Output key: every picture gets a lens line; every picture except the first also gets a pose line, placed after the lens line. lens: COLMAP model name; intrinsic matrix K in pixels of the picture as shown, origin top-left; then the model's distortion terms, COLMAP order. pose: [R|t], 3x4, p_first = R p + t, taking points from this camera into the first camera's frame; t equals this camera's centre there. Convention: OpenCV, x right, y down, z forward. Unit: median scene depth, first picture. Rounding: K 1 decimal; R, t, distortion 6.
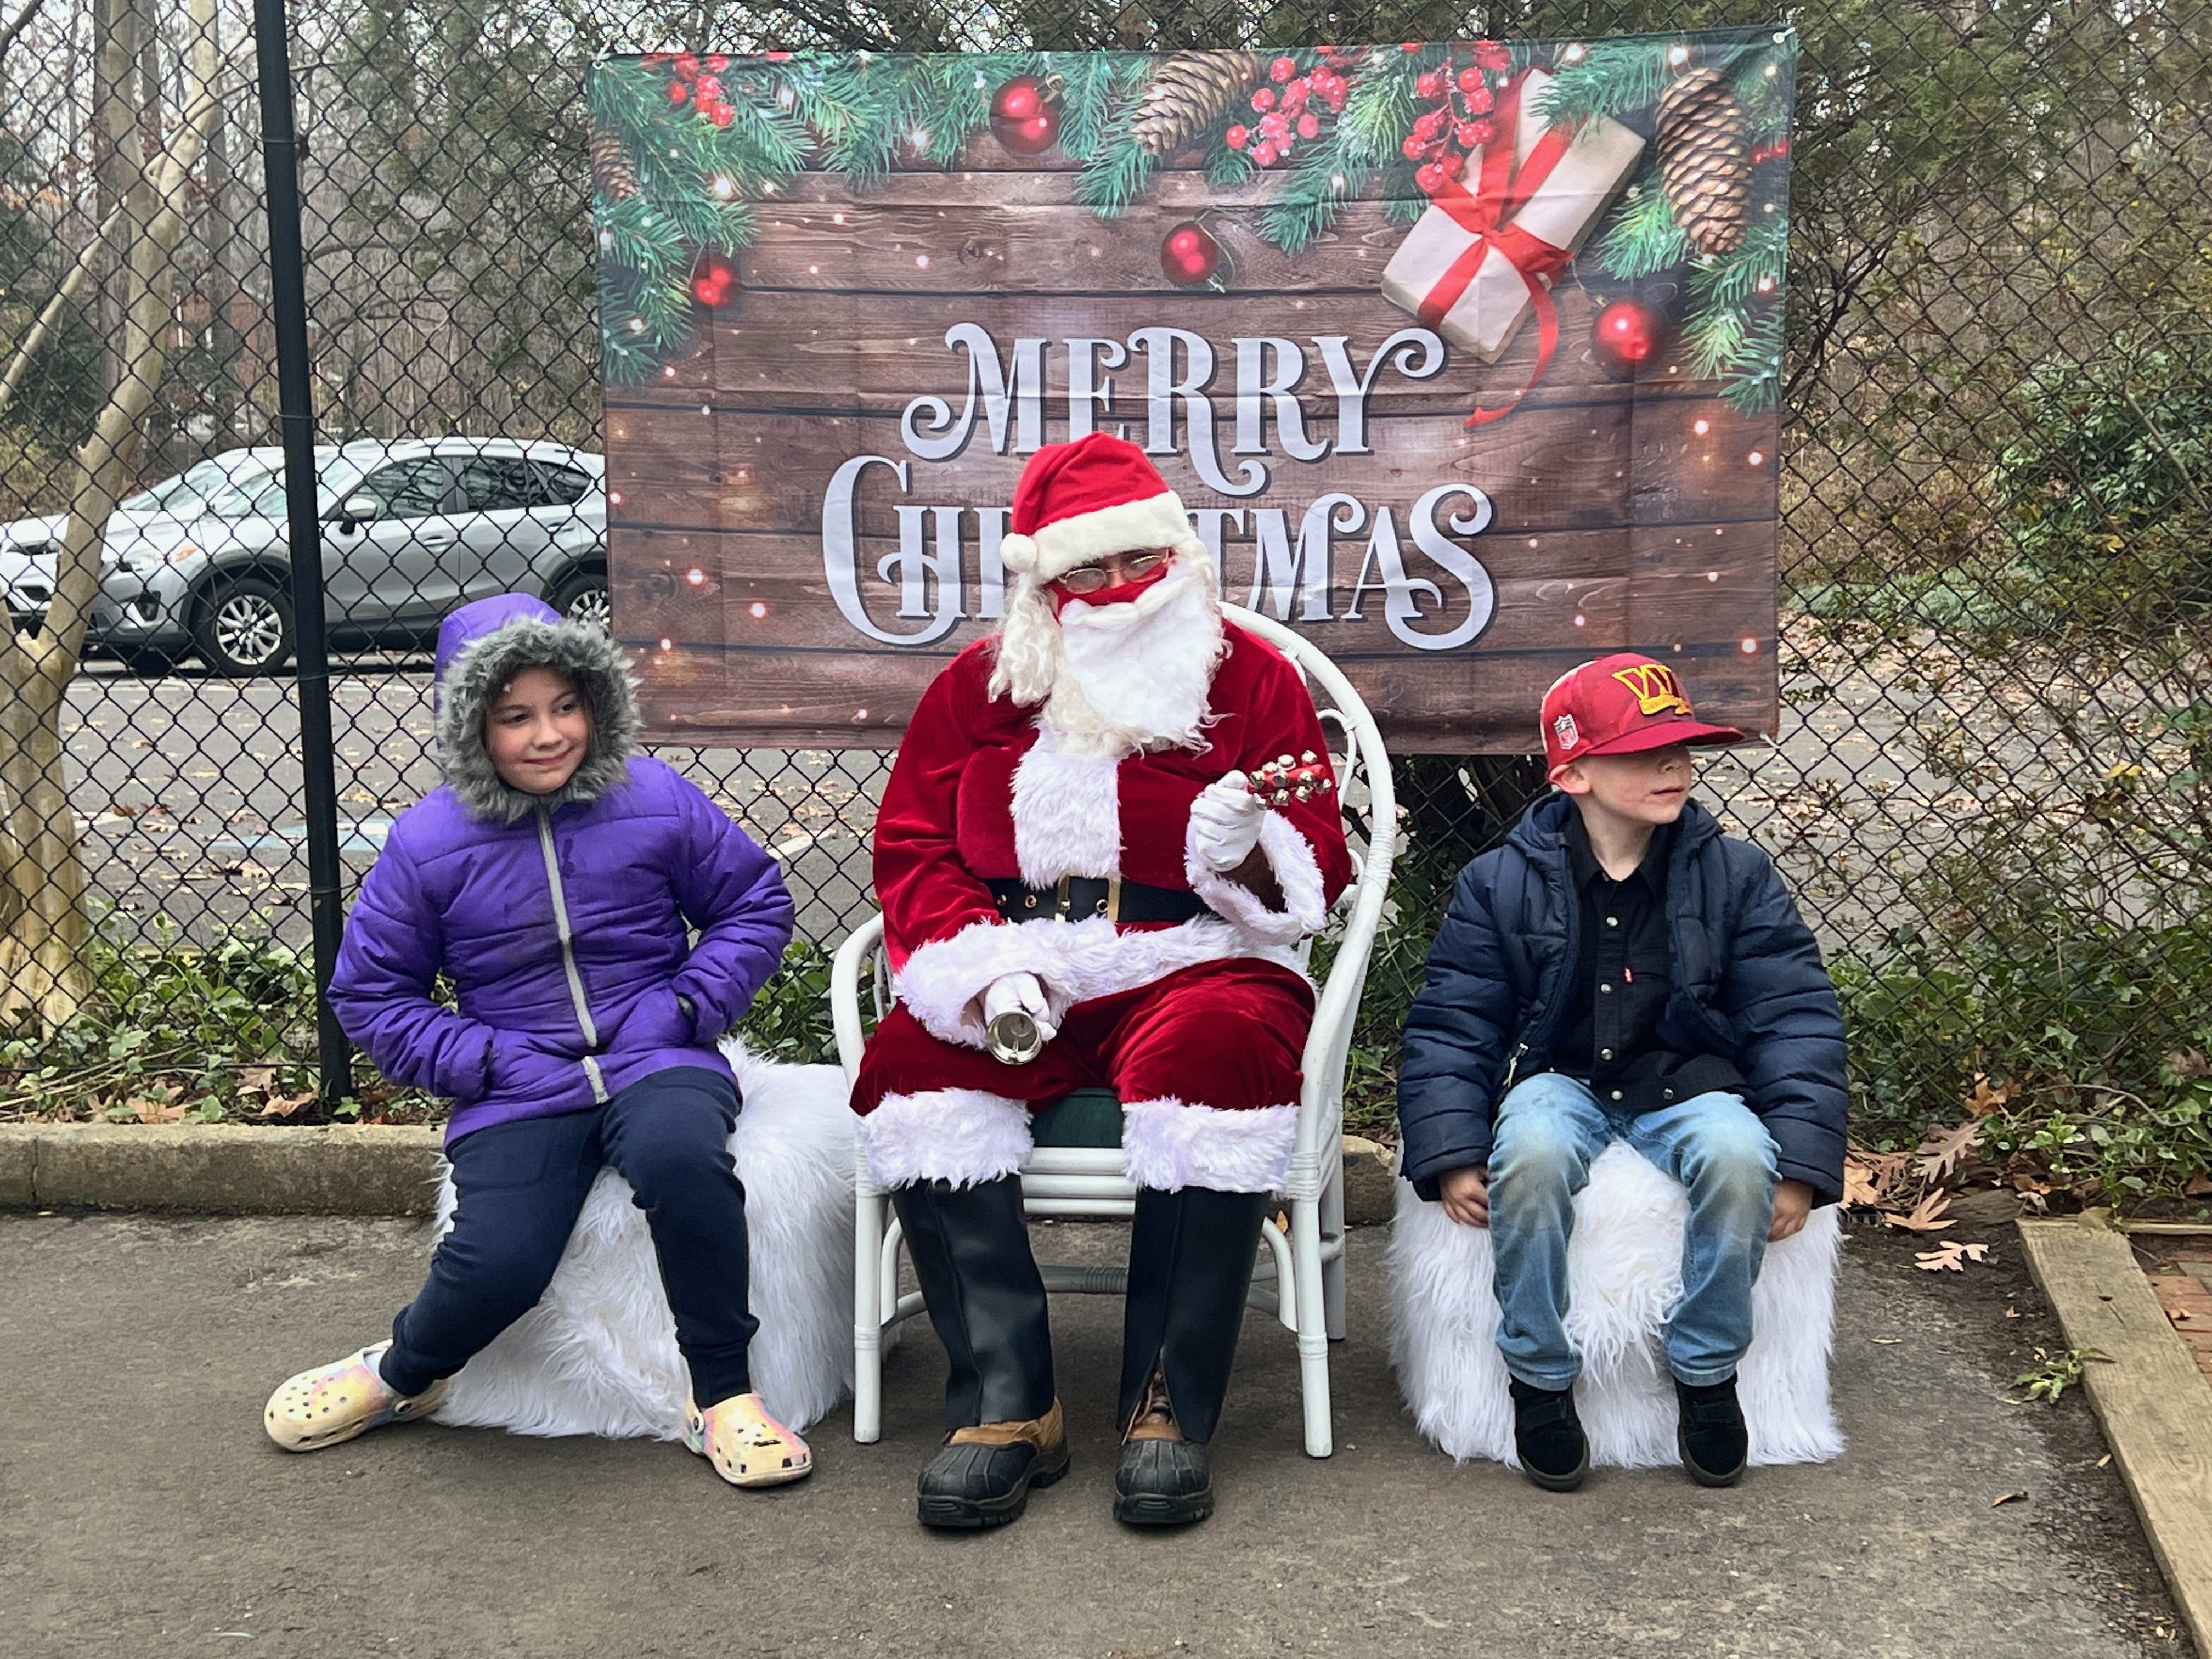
lens RADIAL K [[2980.9, 0, 1127.3], [0, 2980.9, 849.6], [0, 0, 1]] dist [0.088403, 0.000000]
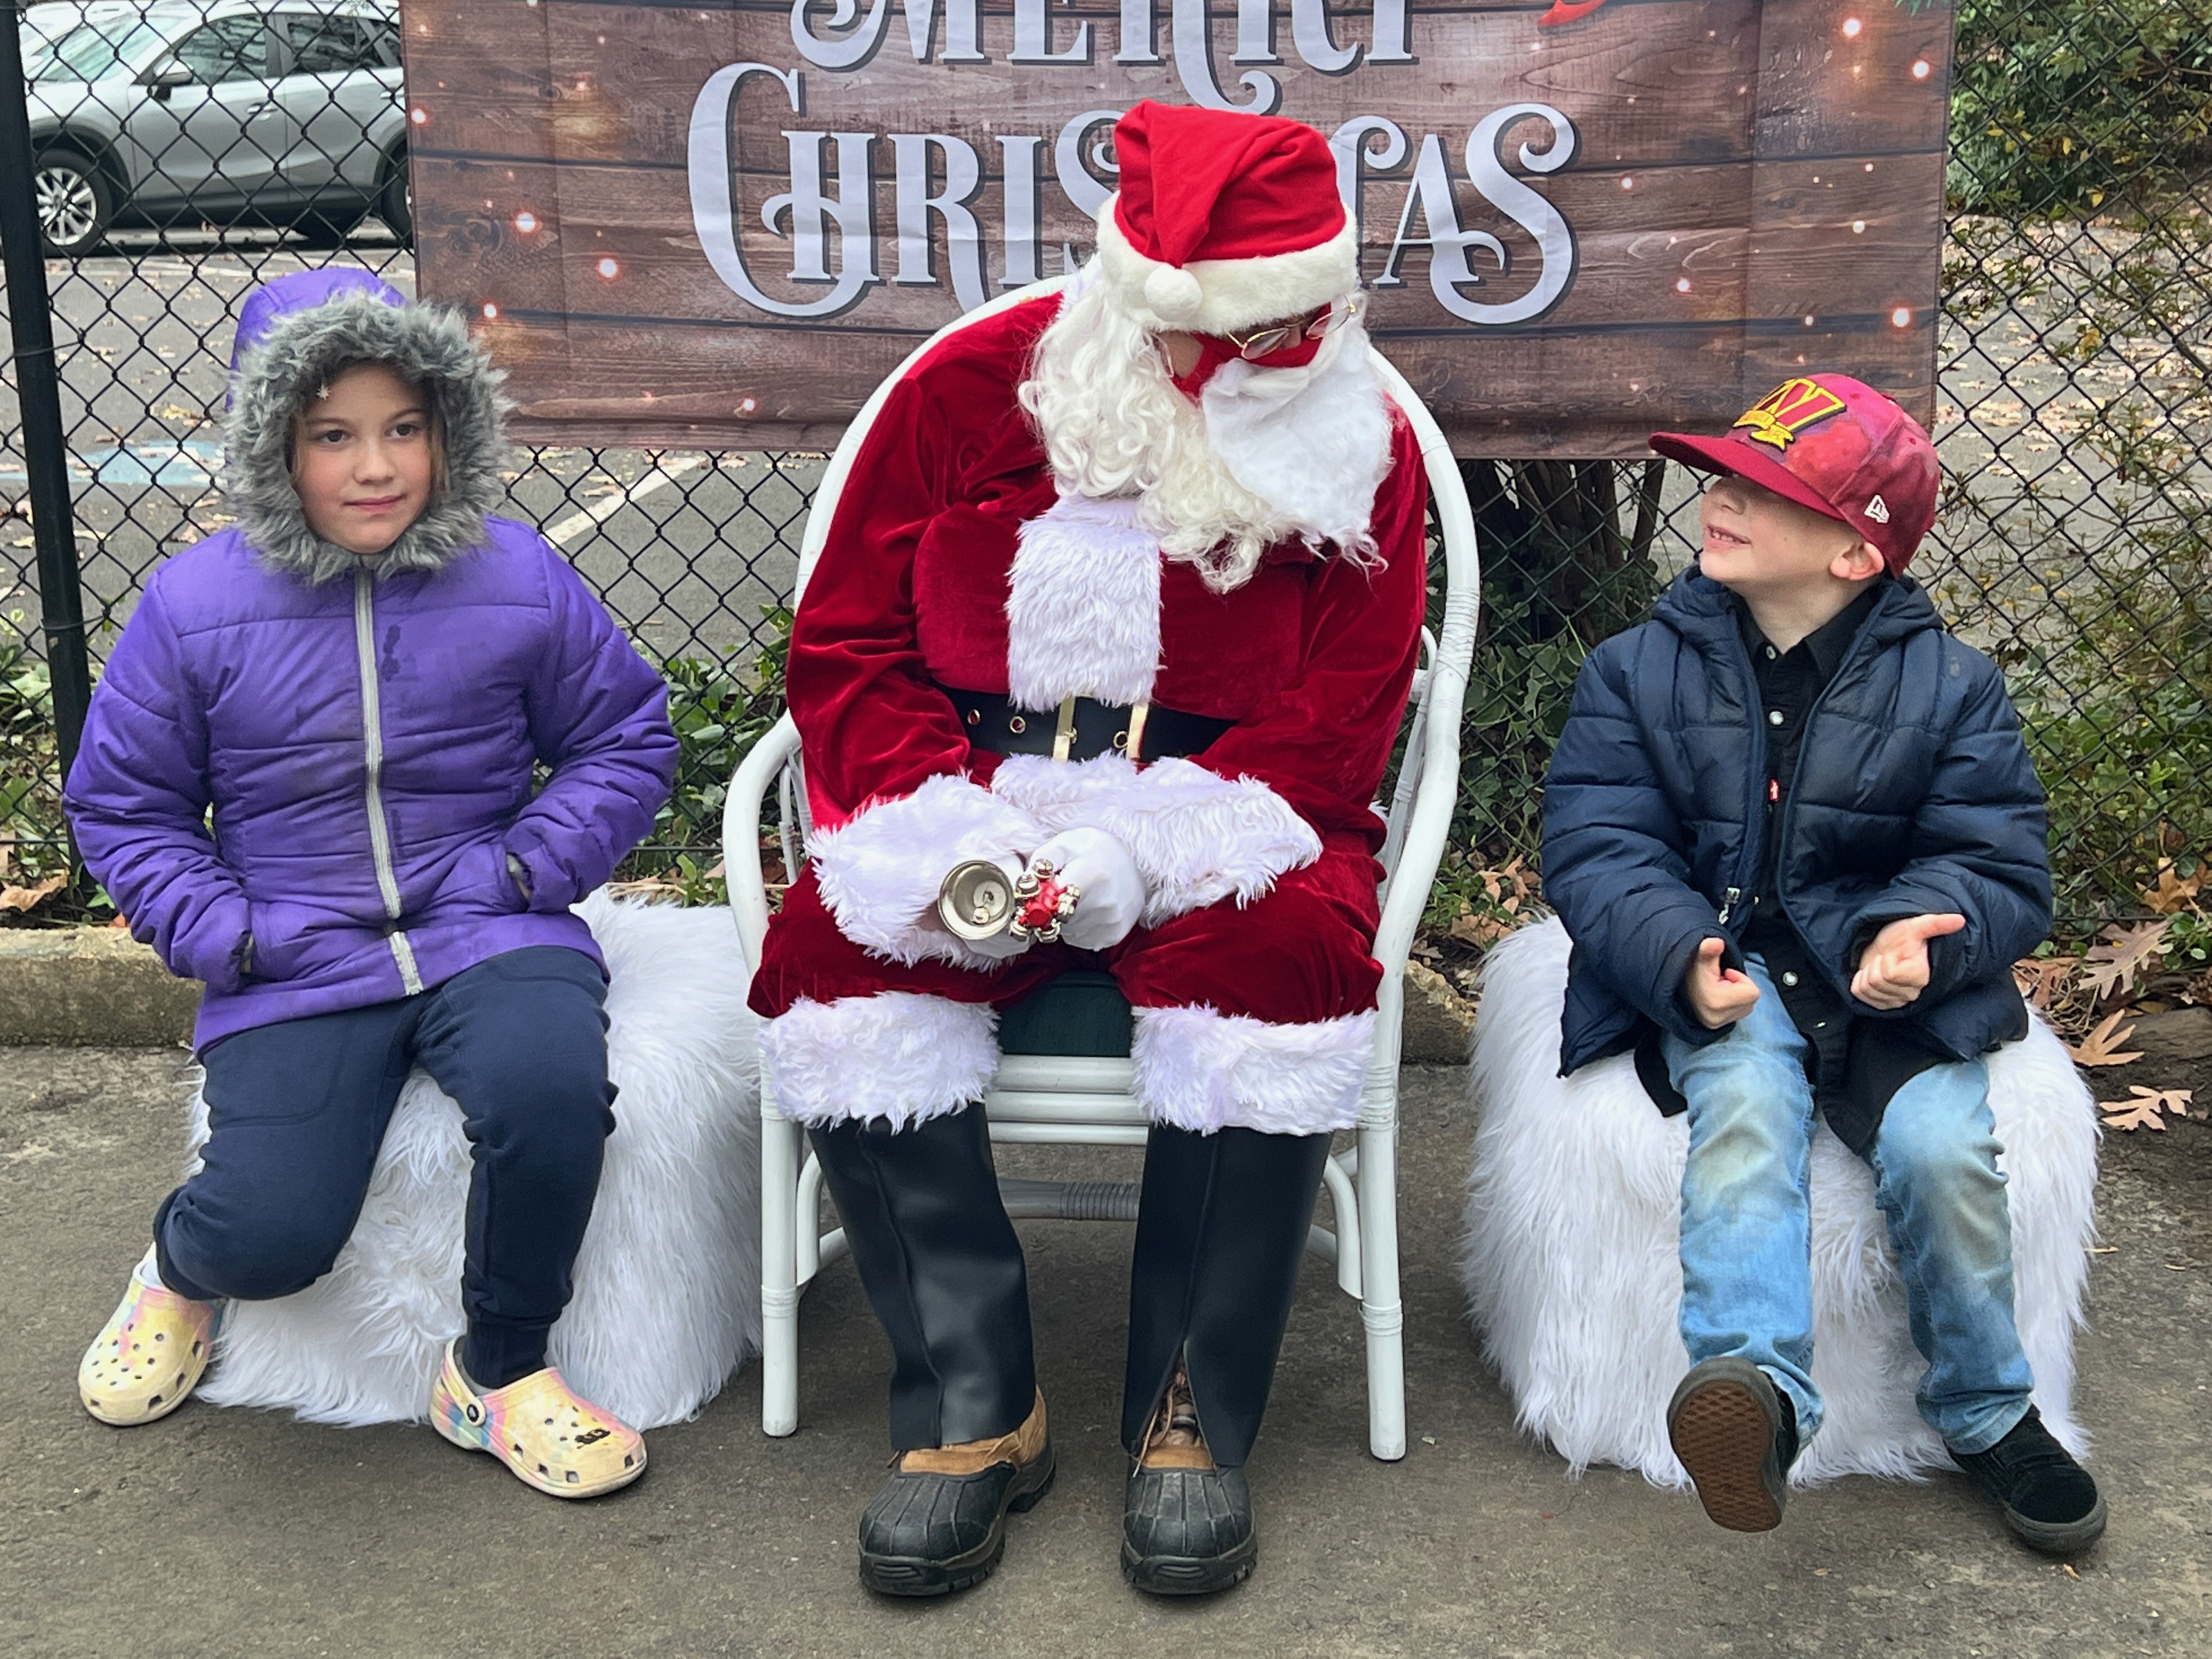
lens RADIAL K [[2980.9, 0, 1089.1], [0, 2980.9, 823.8], [0, 0, 1]] dist [0.088403, 0.000000]
pose [[0.999493, -0.008104, 0.030775, -0.025668], [0.003919, 0.991015, 0.133694, -0.043402], [-0.031582, -0.133506, 0.990545, 0.224901]]
